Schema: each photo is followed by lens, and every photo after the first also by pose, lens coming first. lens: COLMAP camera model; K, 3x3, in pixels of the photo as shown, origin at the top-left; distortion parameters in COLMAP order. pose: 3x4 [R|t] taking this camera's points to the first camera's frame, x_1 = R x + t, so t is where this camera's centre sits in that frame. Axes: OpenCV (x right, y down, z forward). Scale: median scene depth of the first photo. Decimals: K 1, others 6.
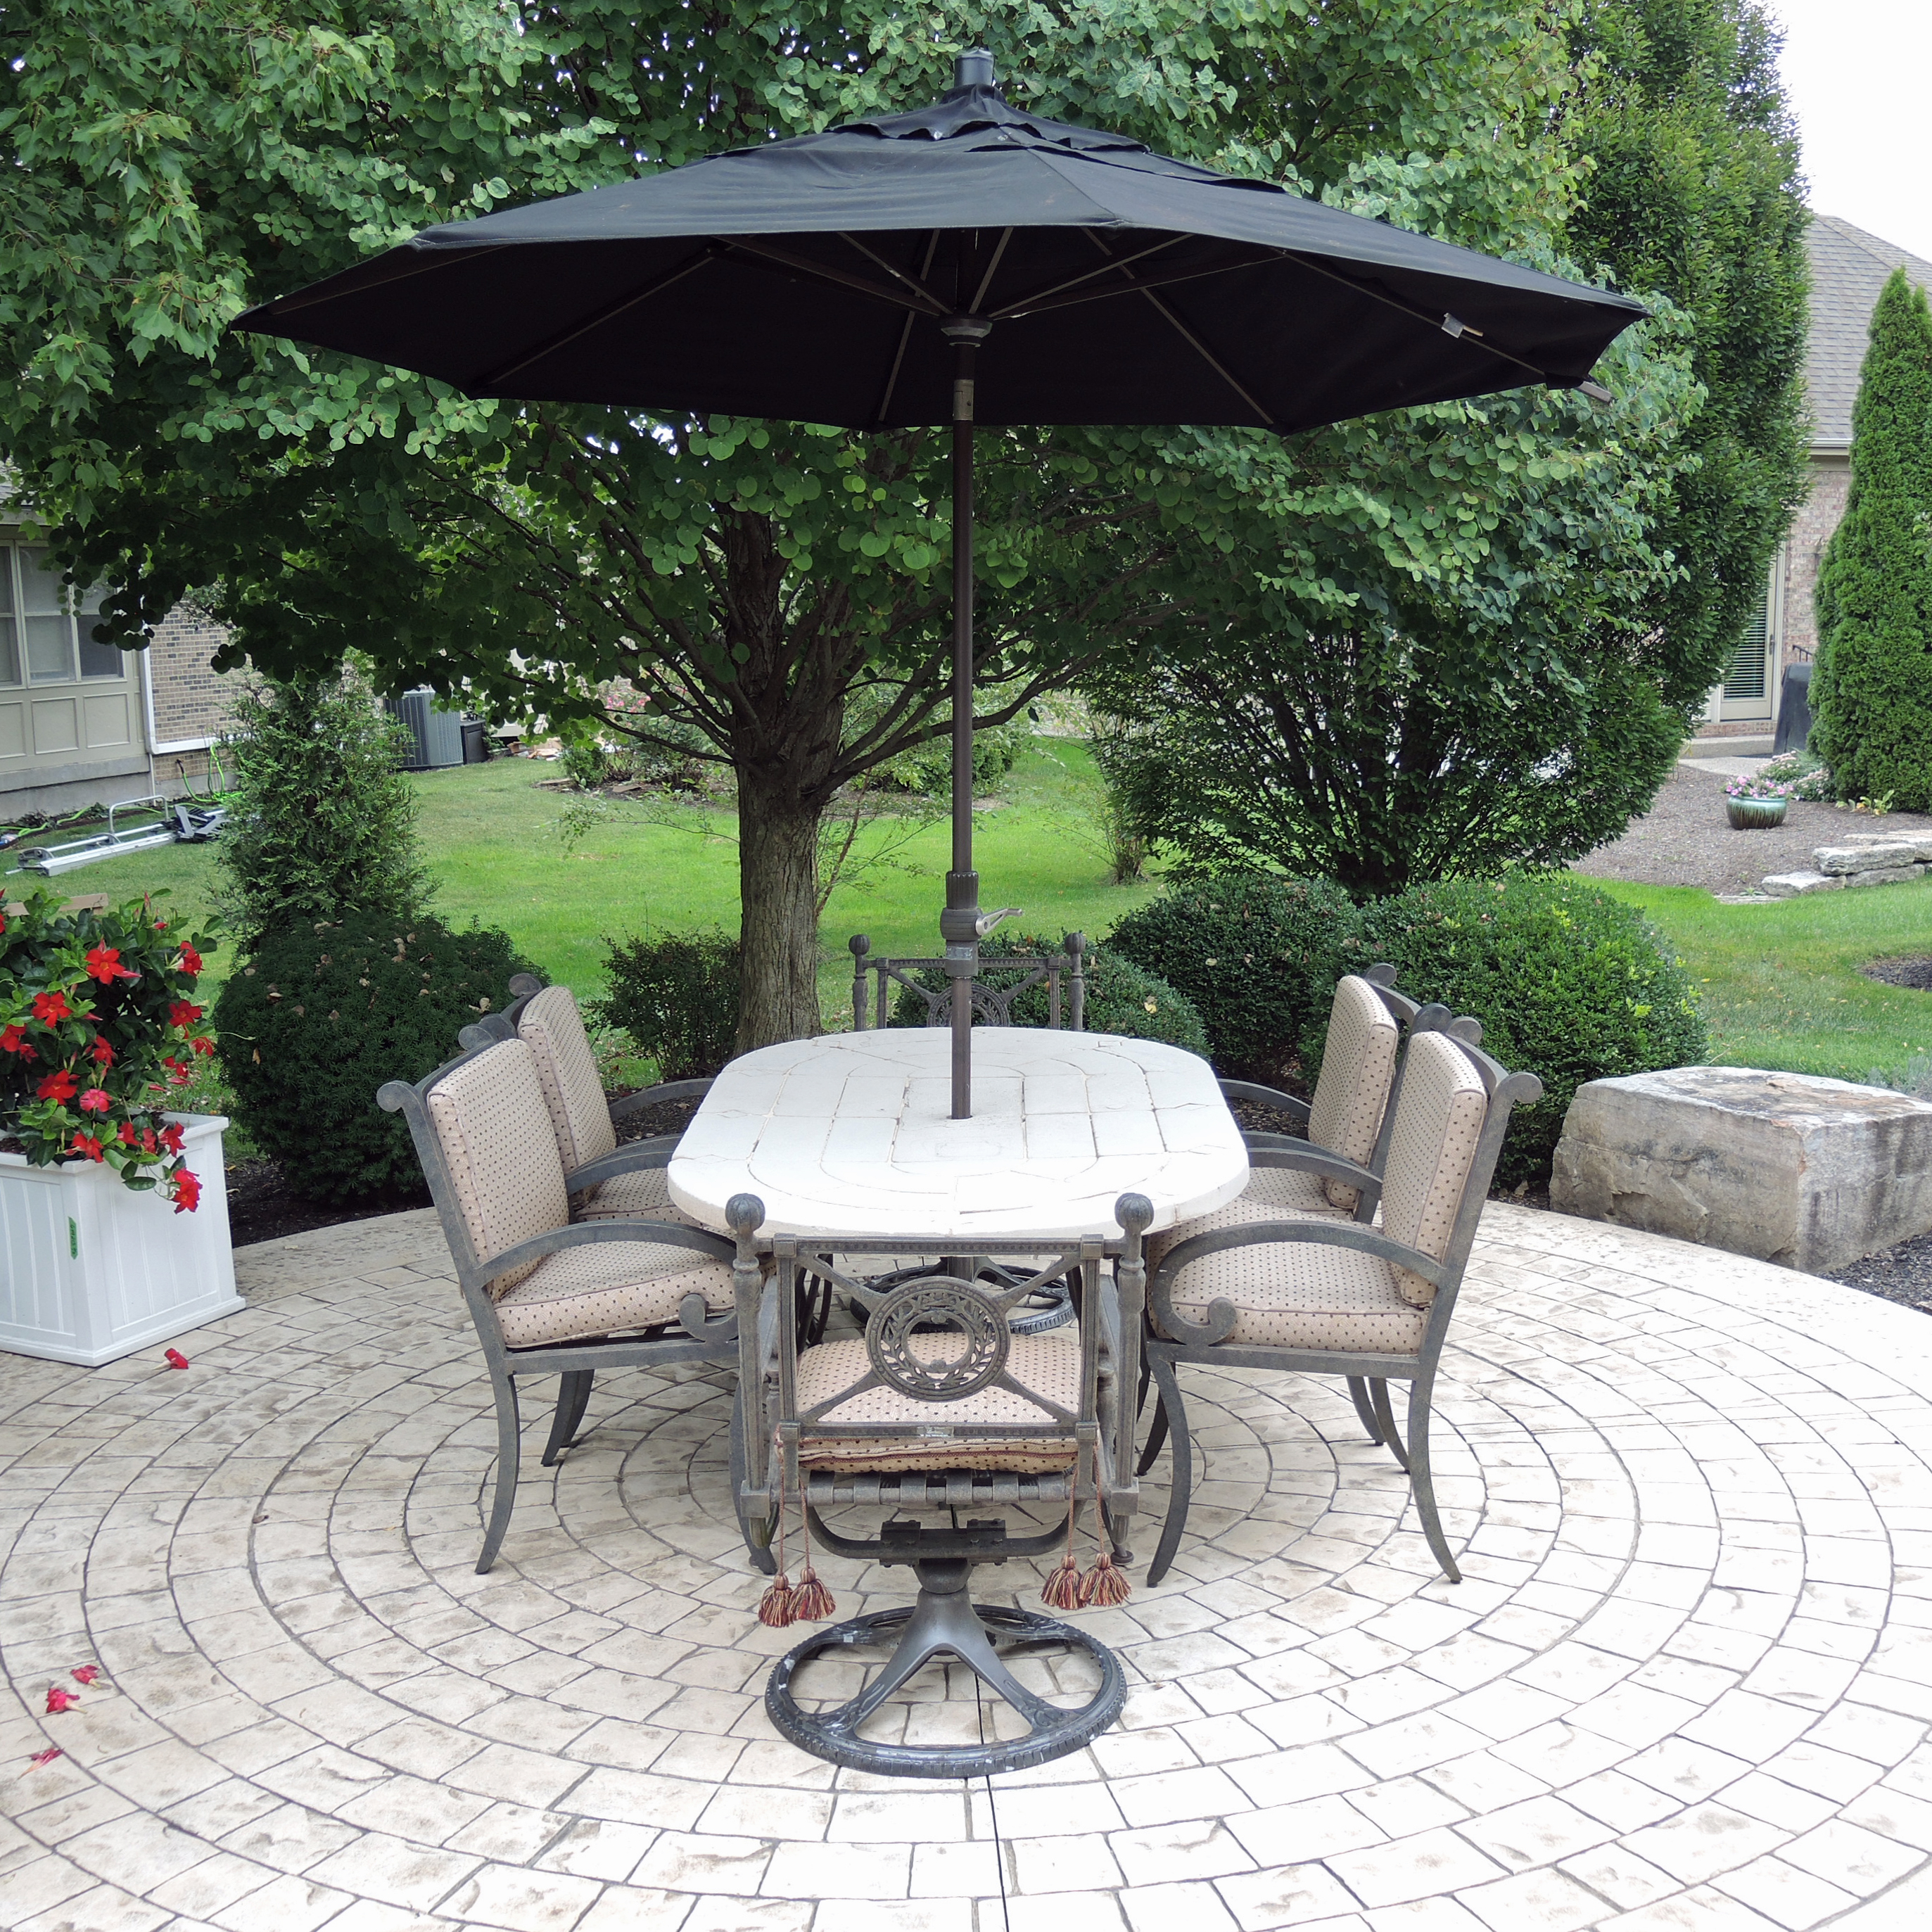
lens RADIAL K [[2286.9, 0, 989.8], [0, 2286.9, 1037.5], [0, 0, 1]] dist [-0.020814, -0.048513]
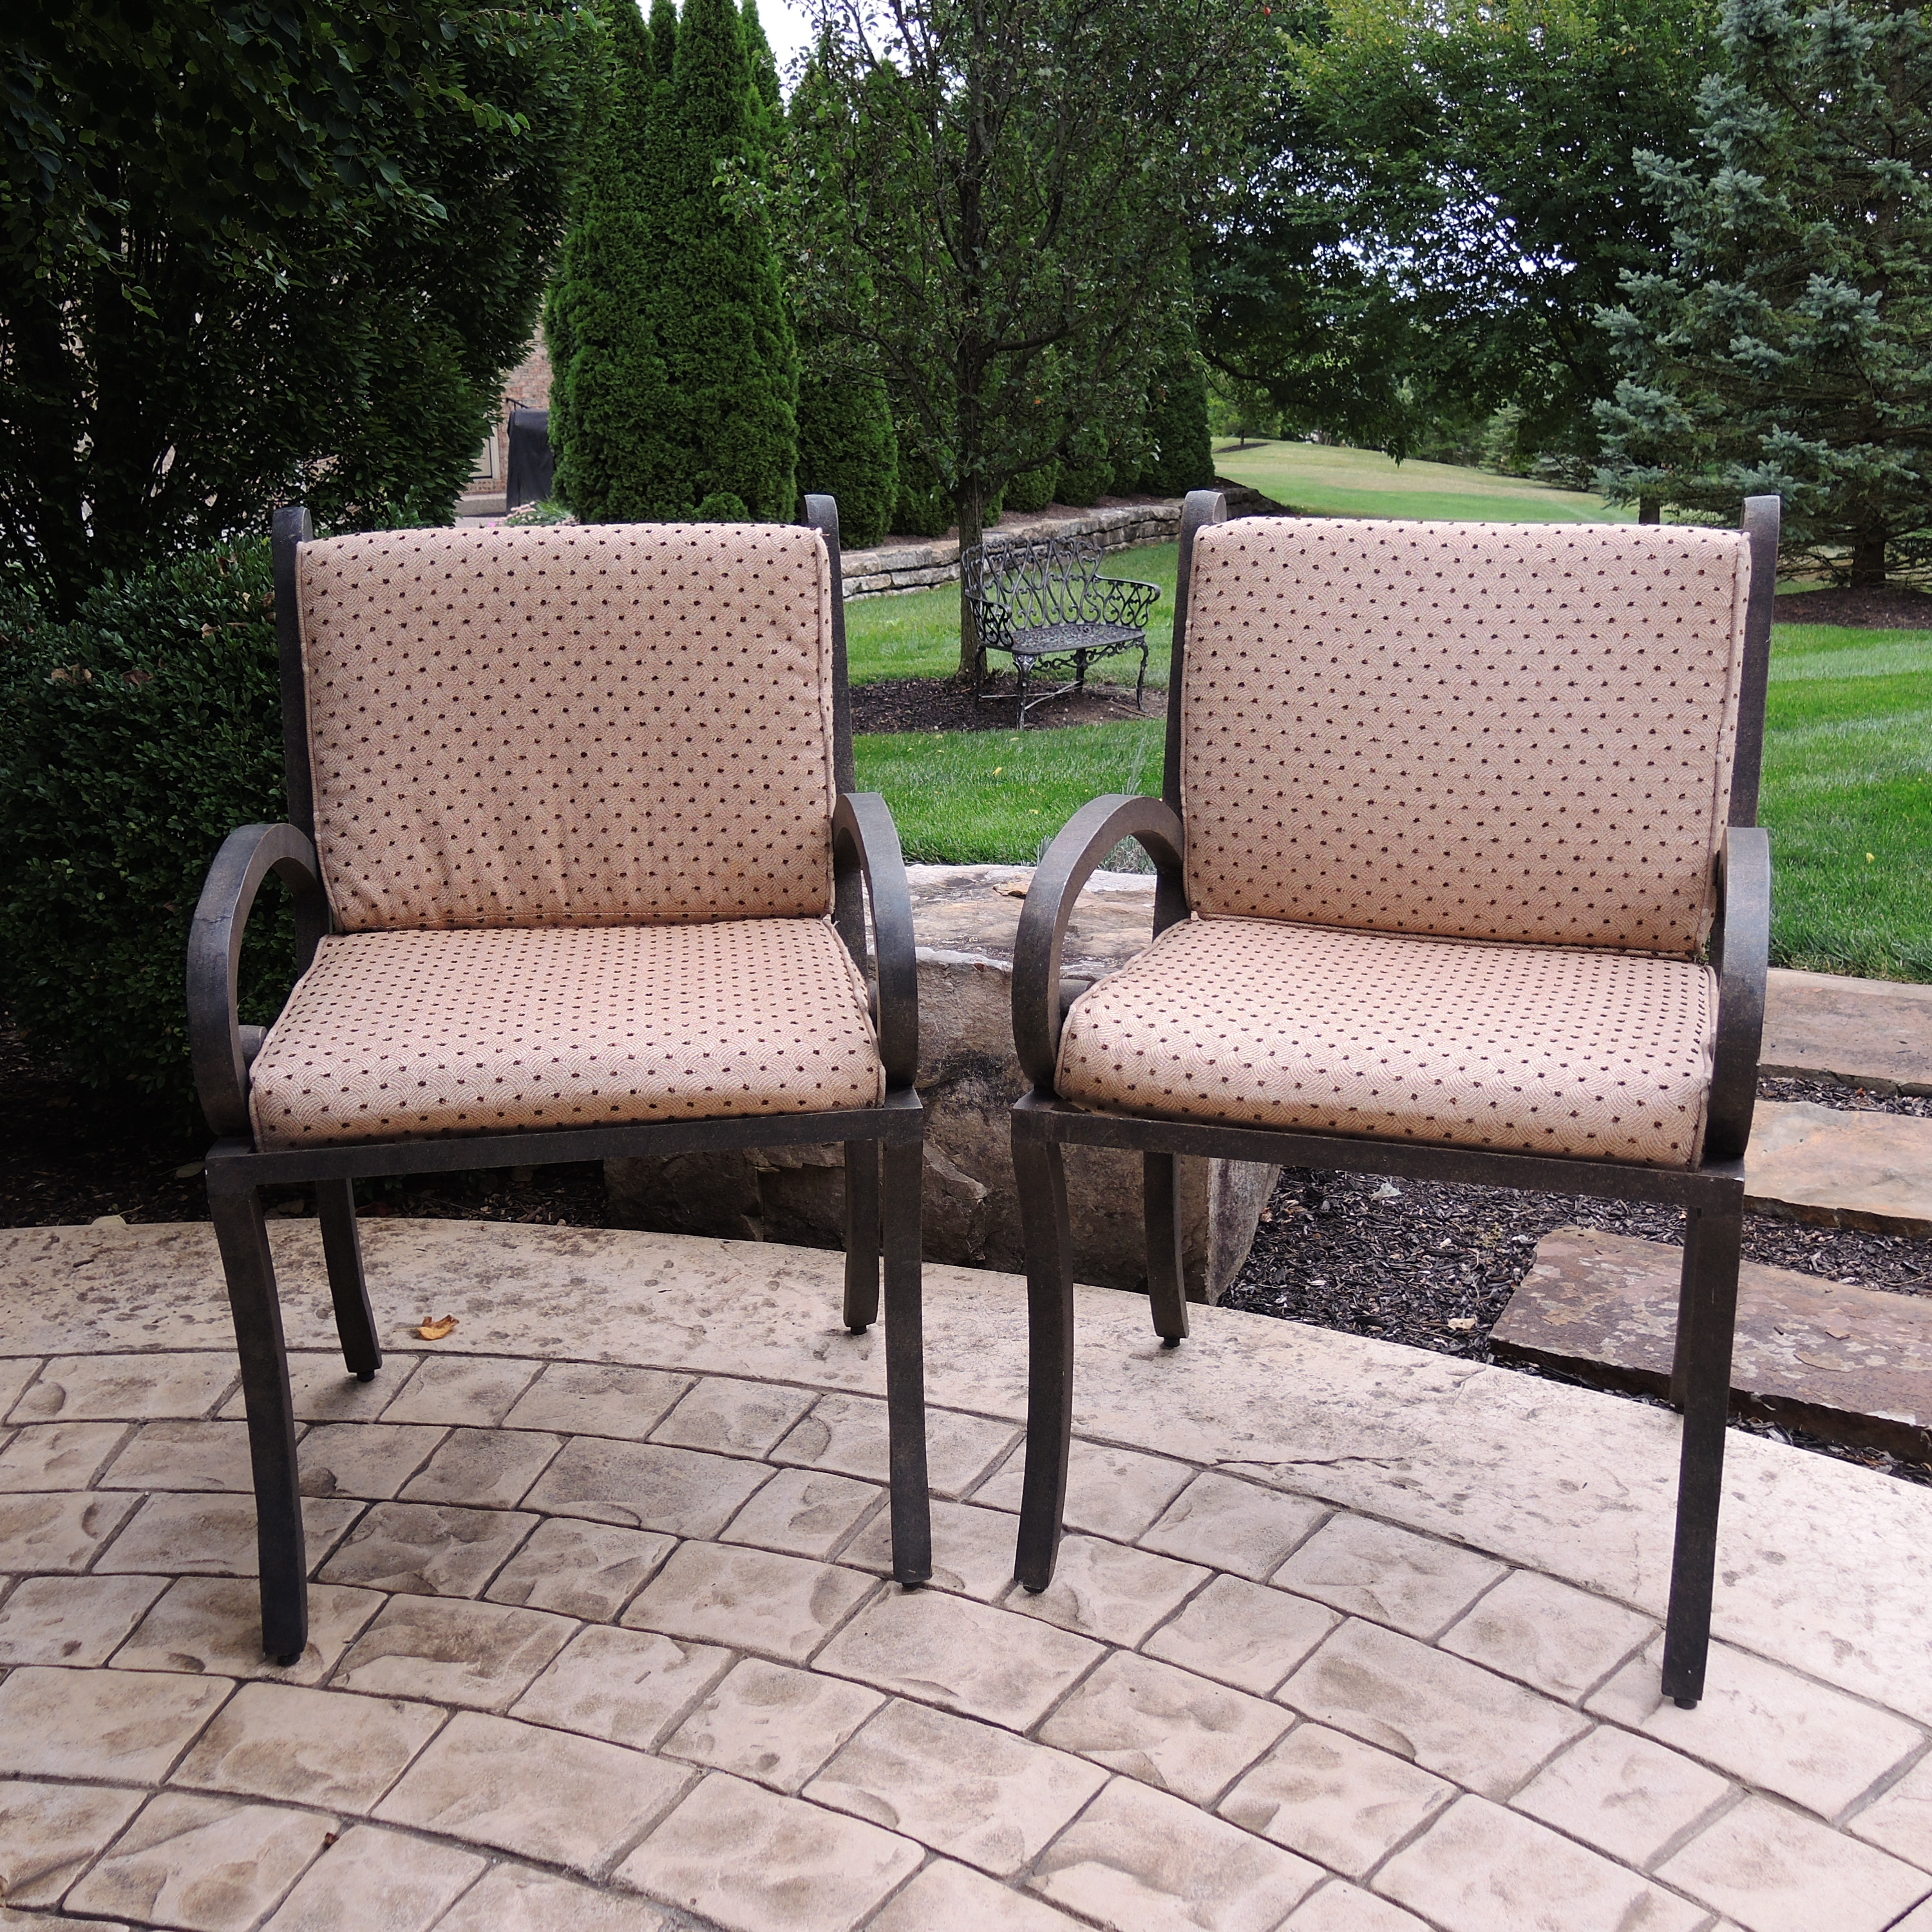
lens RADIAL K [[2142.3, 0, 966.0], [0, 2142.3, 966.0], [0, 0, 1]] dist [0.009993, -0.032913]
pose [[0.845118, -0.131086, 0.518259, 0.088443], [0.096555, 0.990955, 0.093197, -0.008286], [-0.525788, -0.028722, 0.850131, 0.596715]]
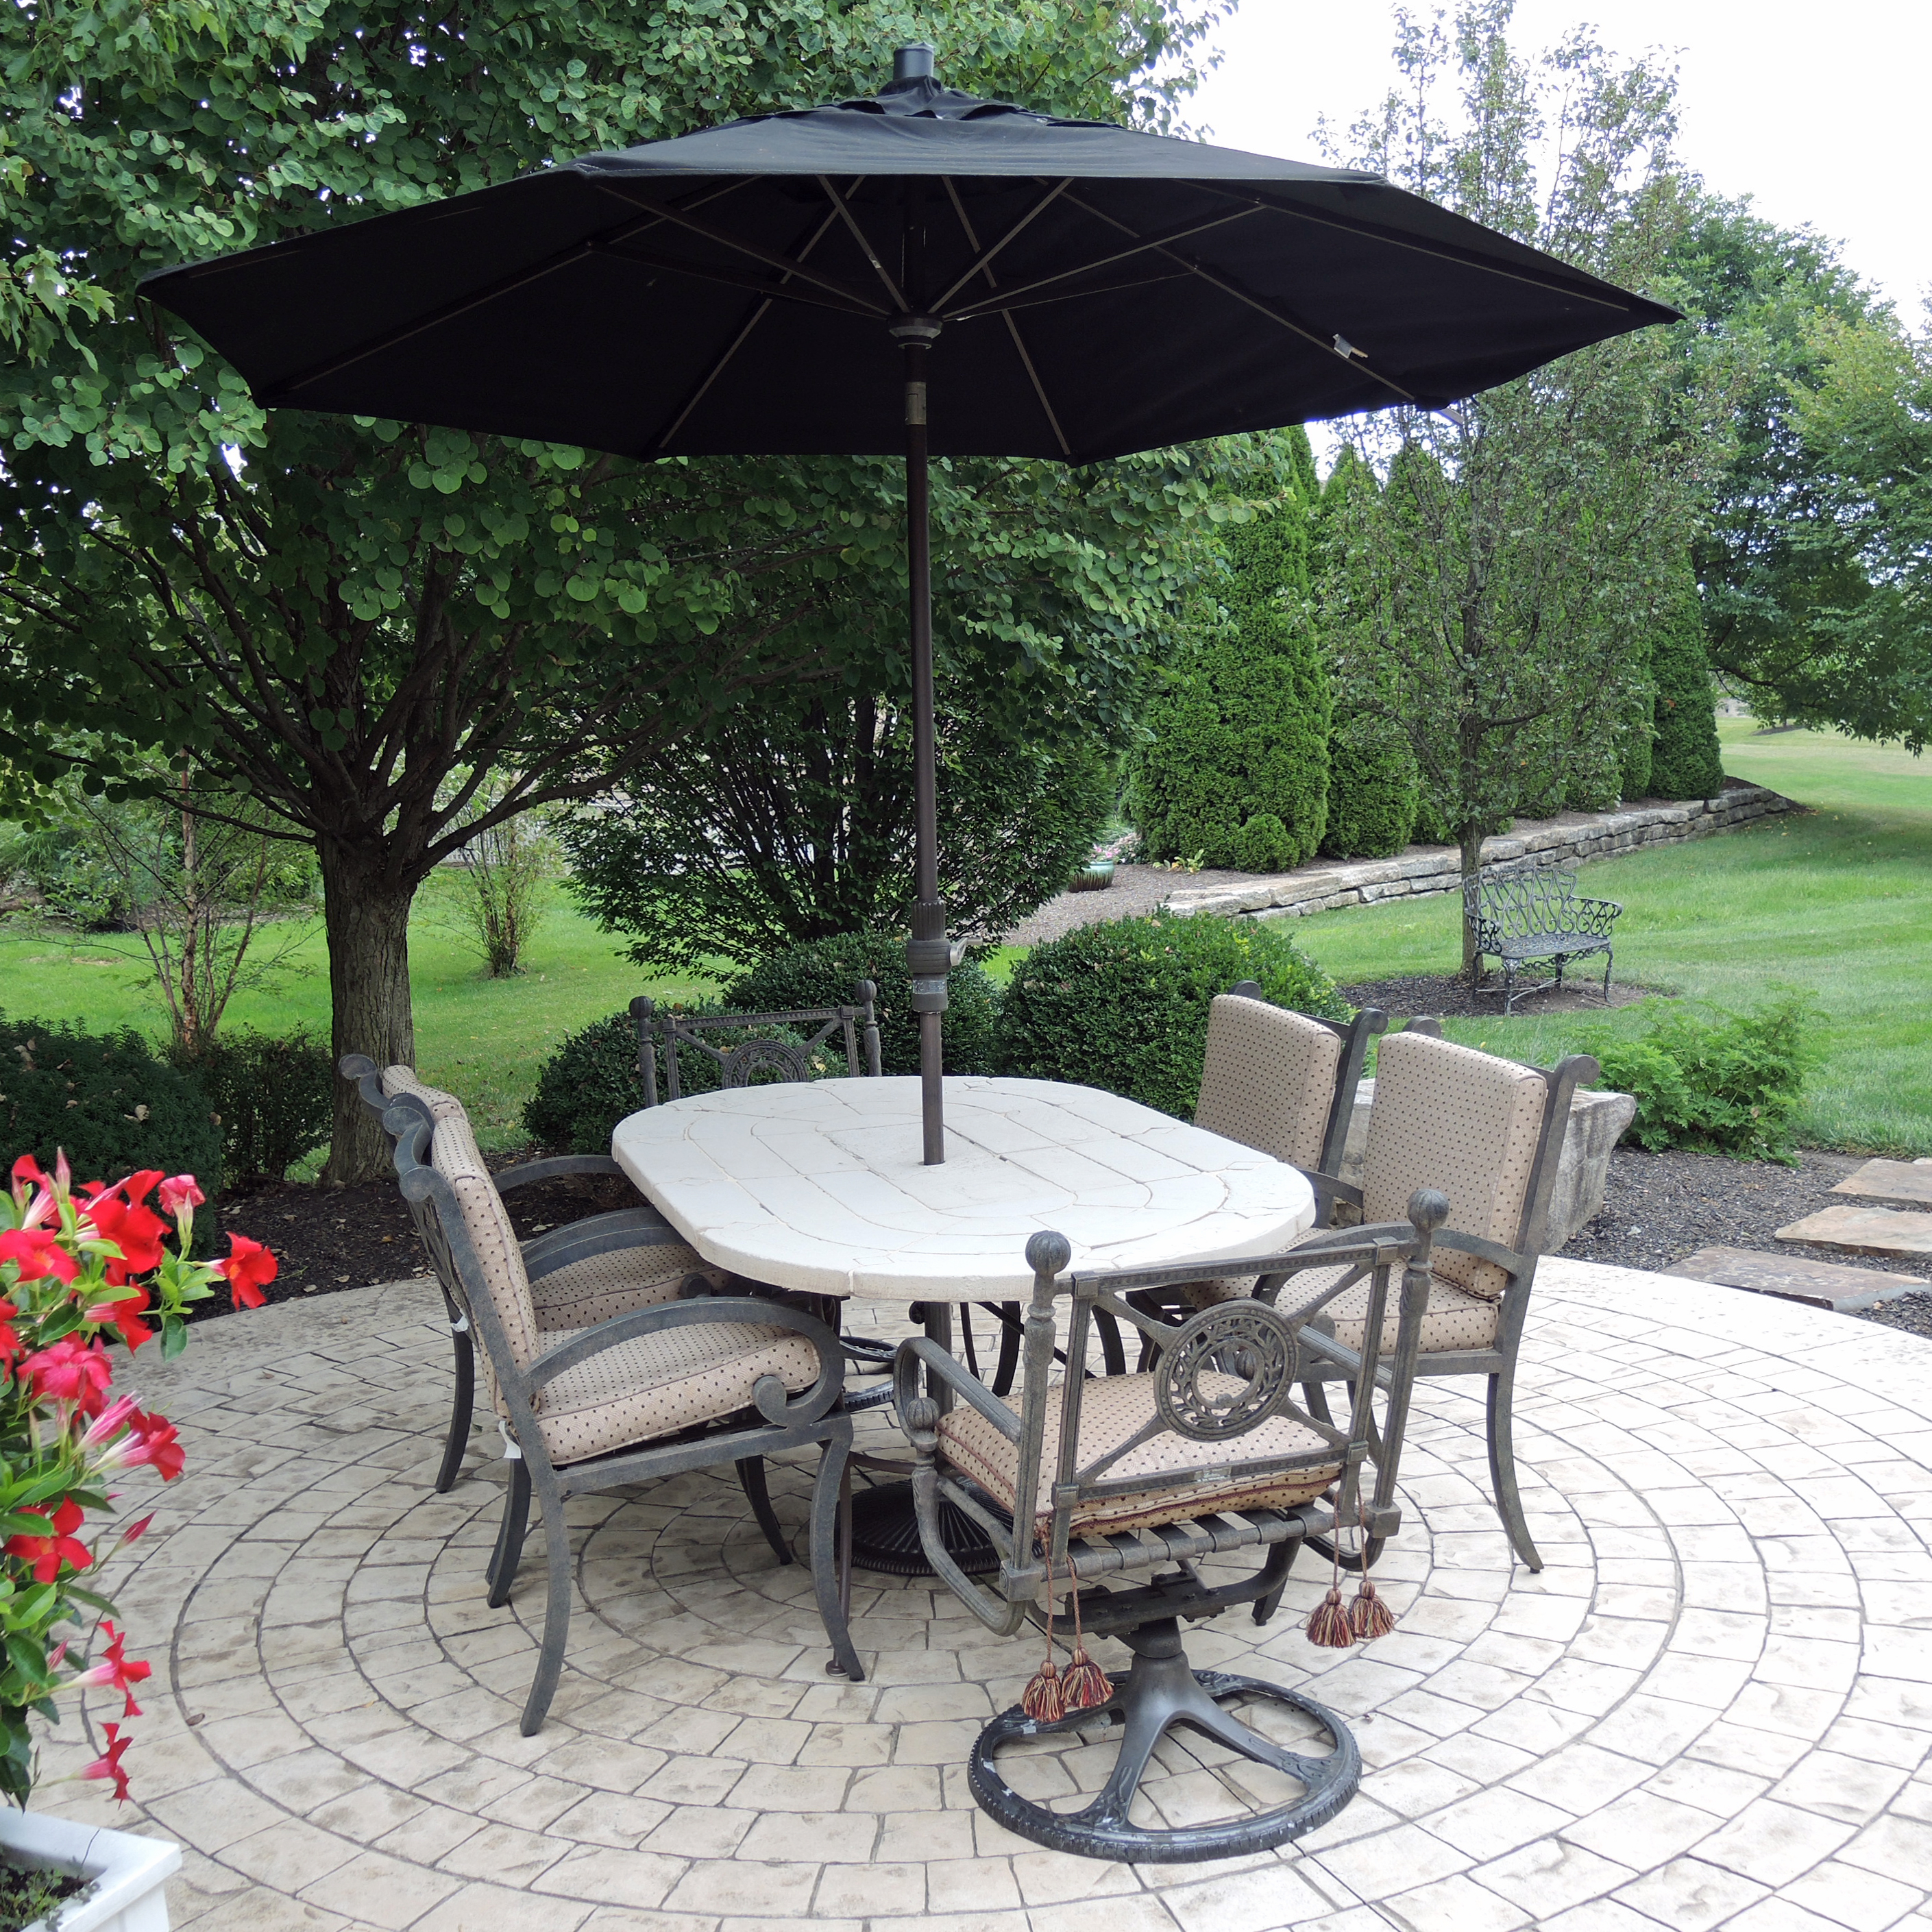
lens RADIAL K [[2234.5, 0, 1009.6], [0, 2234.5, 993.3], [0, 0, 1]] dist [-0.021577, -0.081492]
pose [[0.938611, -0.062967, 0.339181, -0.199112], [0.083488, 0.995436, -0.046237, 0.007331], [-0.334721, 0.071716, 0.939584, 0.086371]]
